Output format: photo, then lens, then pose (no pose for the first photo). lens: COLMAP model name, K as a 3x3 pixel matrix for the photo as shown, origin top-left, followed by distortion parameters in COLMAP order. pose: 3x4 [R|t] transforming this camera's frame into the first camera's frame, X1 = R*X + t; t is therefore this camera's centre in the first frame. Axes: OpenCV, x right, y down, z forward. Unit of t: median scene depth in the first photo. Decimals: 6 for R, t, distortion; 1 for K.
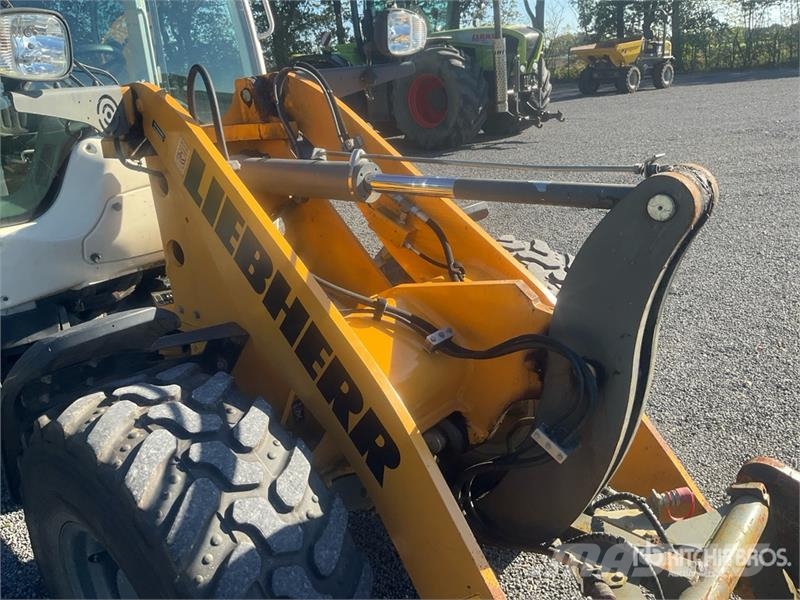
lens RADIAL K [[627.3, 0, 400.0], [0, 627.3, 300.0], [0, 0, 1]] dist [0.058947, -0.113067]
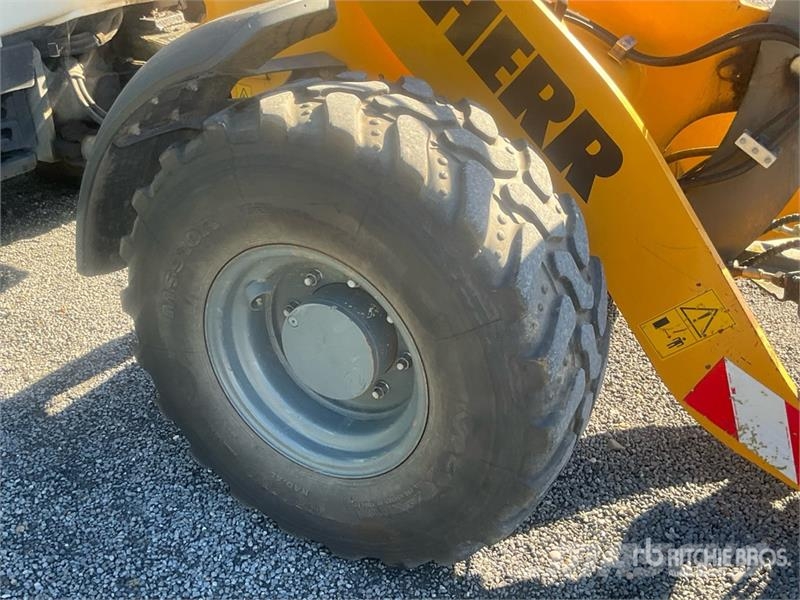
lens RADIAL K [[837.1, 0, 400.0], [0, 837.1, 300.0], [0, 0, 1]] dist [0.138611, -0.349494]
pose [[0.972899, -0.049531, 0.225862, -0.583718], [0.012479, 0.986611, 0.162610, 0.235865], [-0.230893, -0.155385, 0.960492, -0.146775]]
